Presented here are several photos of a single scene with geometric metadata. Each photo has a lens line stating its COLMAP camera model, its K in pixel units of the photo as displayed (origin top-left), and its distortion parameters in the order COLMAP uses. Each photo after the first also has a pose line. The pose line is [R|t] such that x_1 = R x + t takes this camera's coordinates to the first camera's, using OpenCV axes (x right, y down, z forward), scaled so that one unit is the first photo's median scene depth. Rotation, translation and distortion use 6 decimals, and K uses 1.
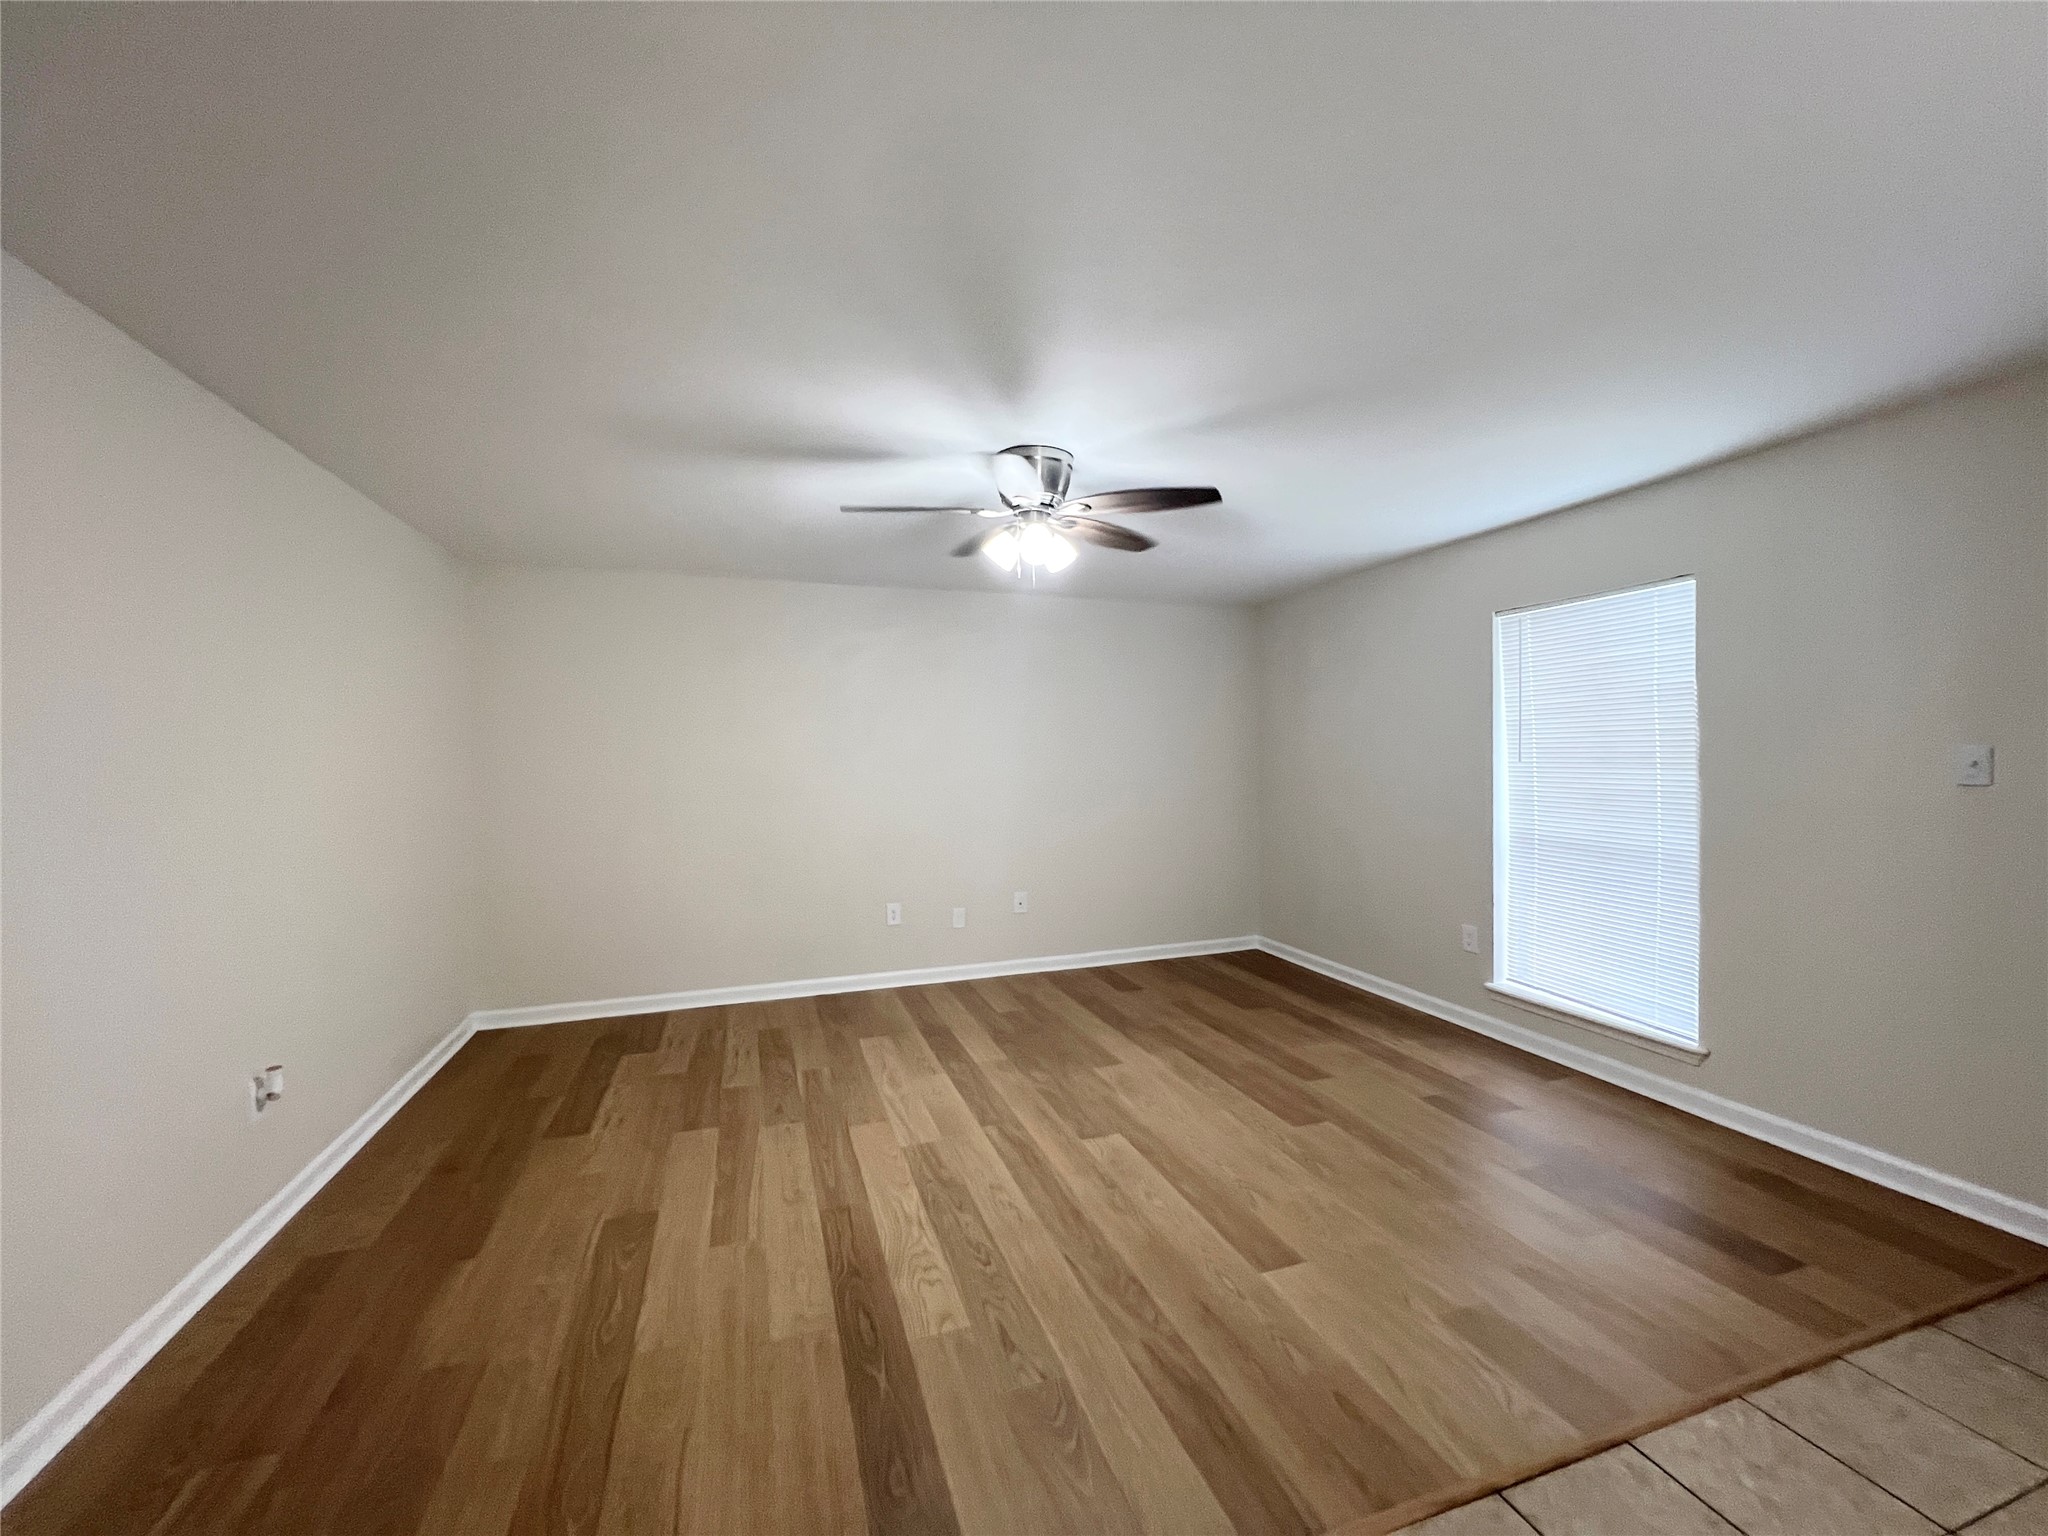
lens RADIAL K [[797.9, 0, 1024.0], [0, 797.9, 768.0], [0, 0, 1]] dist [0.001646, -0.000052]
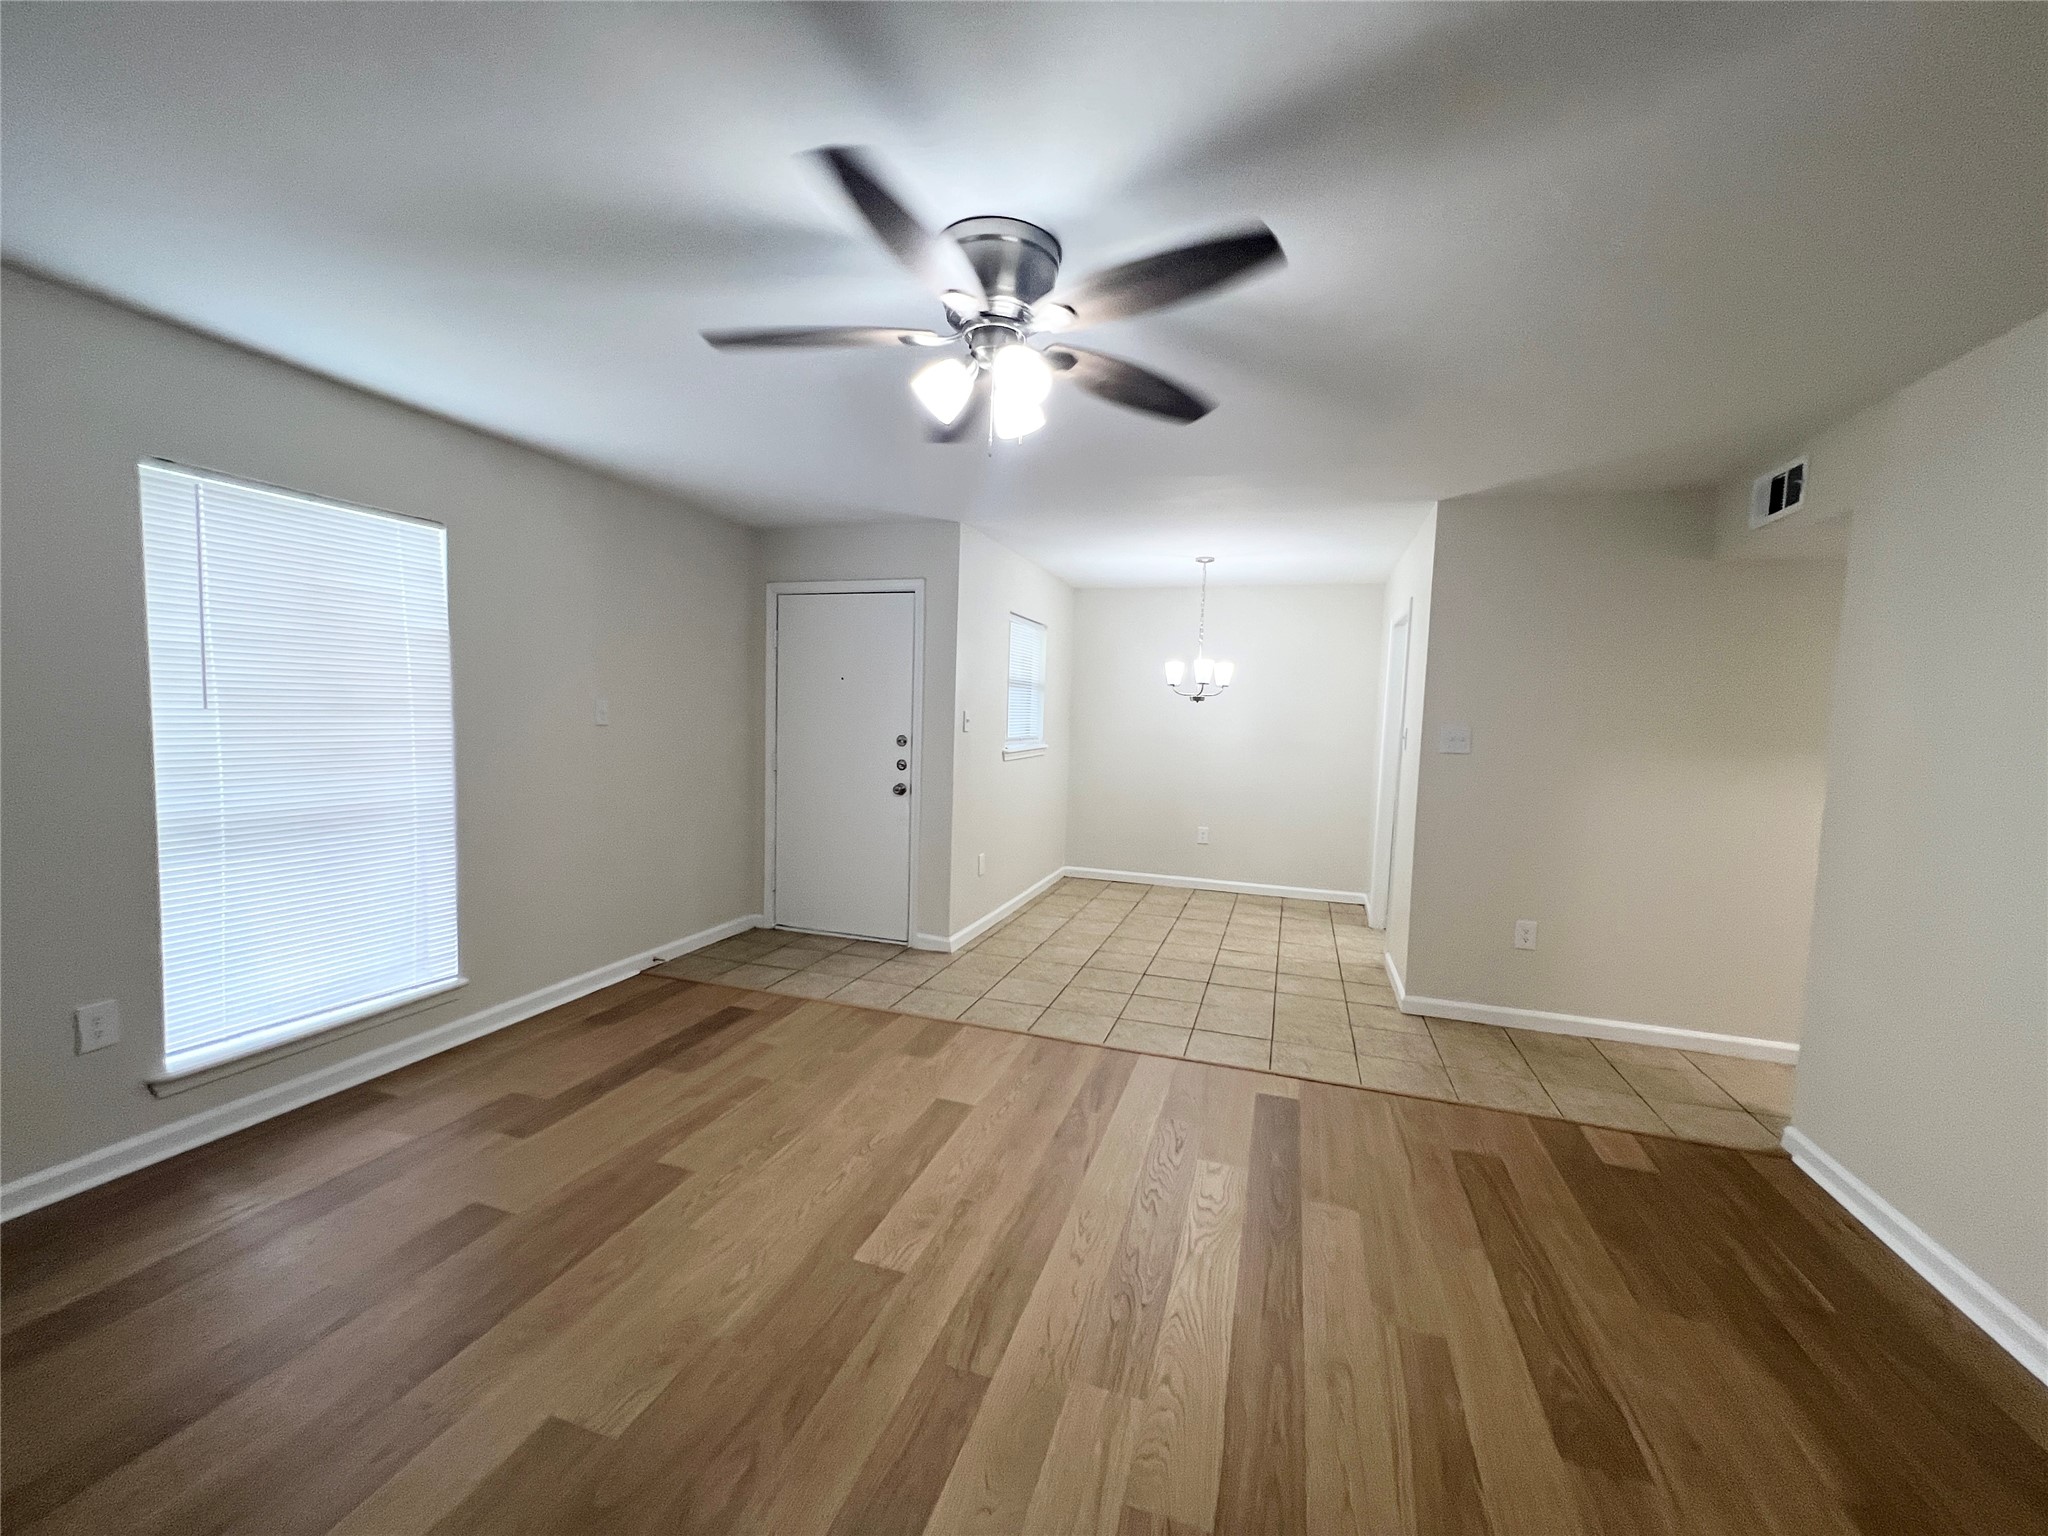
lens RADIAL K [[797.9, 0, 1024.0], [0, 797.9, 768.0], [0, 0, 1]] dist [0.001646, -0.000052]
pose [[-0.789820, -0.056699, 0.610713, -0.412385], [-0.009434, 0.996723, 0.080336, -0.024425], [-0.613266, 0.057690, -0.787767, 1.485629]]
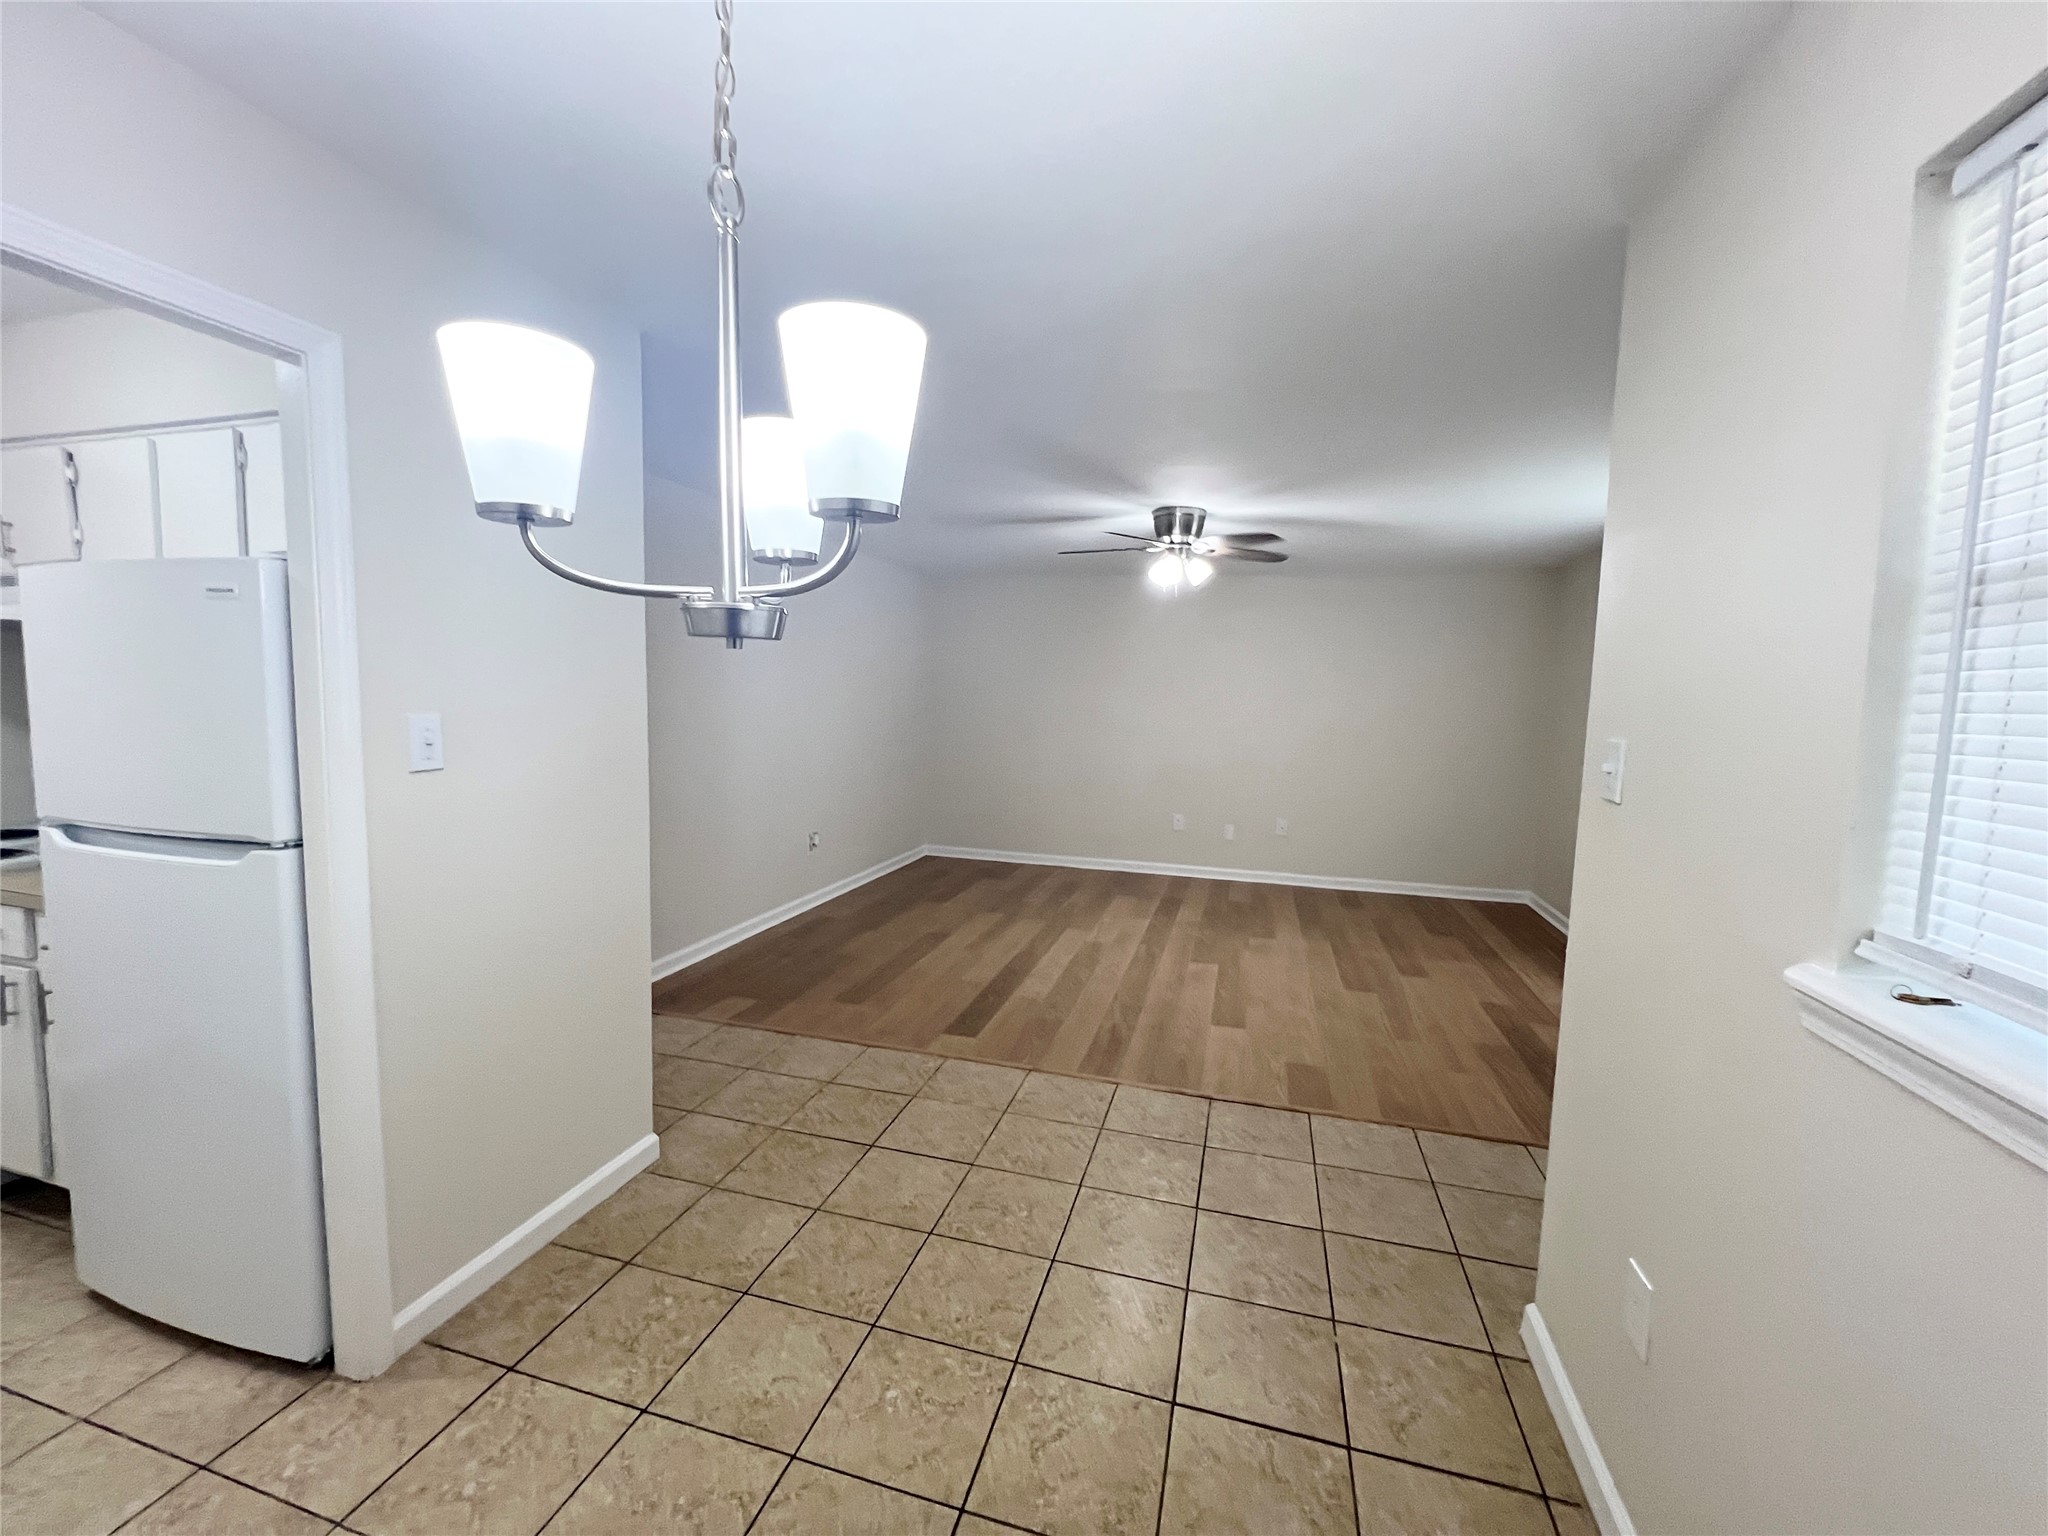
lens RADIAL K [[820.4, 0, 1061.4], [0, 820.4, 738.7], [0, 0, 1]] dist [-0.000453, -0.000112]
pose [[0.840779, 0.062331, -0.537778, 0.692813], [-0.044586, 0.997948, 0.045959, -0.018692], [0.539539, -0.014664, 0.841833, -0.449816]]
